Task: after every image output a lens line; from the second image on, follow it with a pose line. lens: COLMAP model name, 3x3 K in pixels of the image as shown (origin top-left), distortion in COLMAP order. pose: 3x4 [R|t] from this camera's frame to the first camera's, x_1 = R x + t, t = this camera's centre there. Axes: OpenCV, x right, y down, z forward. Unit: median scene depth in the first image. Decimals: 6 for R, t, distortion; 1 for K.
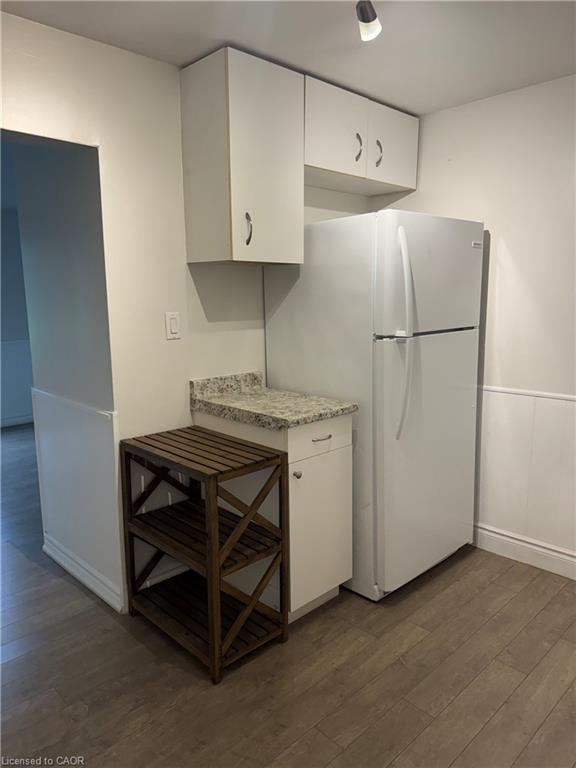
lens RADIAL K [[539.5, 0, 286.2], [0, 539.5, 384.0], [0, 0, 1]] dist [0.060302, -0.066753]
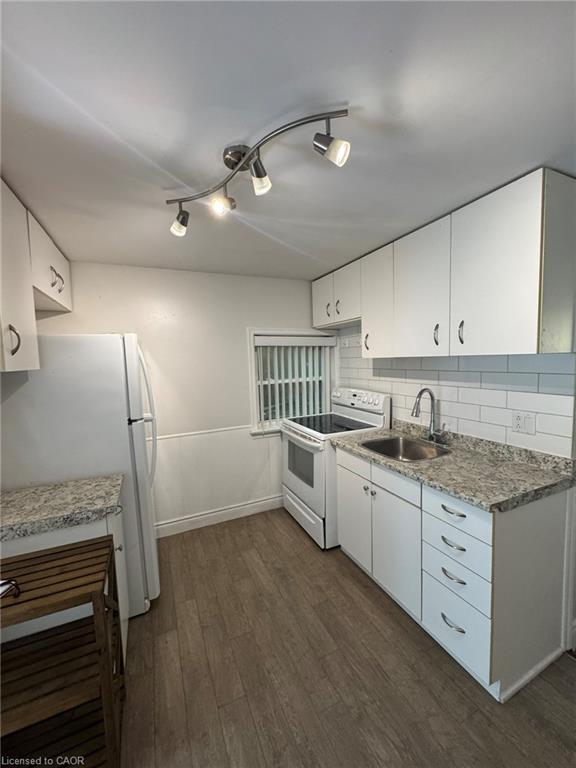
lens RADIAL K [[306.4, 0, 286.9], [0, 306.4, 382.0], [0, 0, 1]] dist [-0.004184, 0.001082]
pose [[0.330536, -0.072699, 0.940989, -0.423701], [0.176008, 0.984286, 0.014218, -0.124576], [-0.927236, 0.160922, 0.338137, 0.341527]]
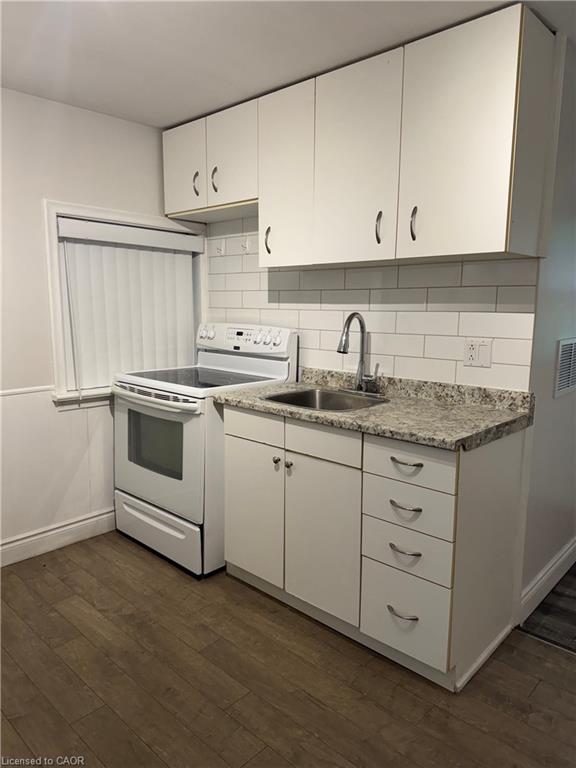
lens RADIAL K [[539.5, 0, 284.8], [0, 539.5, 384.9], [0, 0, 1]] dist [0.060302, -0.066753]
pose [[-0.054407, -0.141639, 0.988422, -0.524994], [0.149784, 0.977530, 0.148323, -0.060624], [-0.987221, 0.156119, -0.031970, 0.469233]]
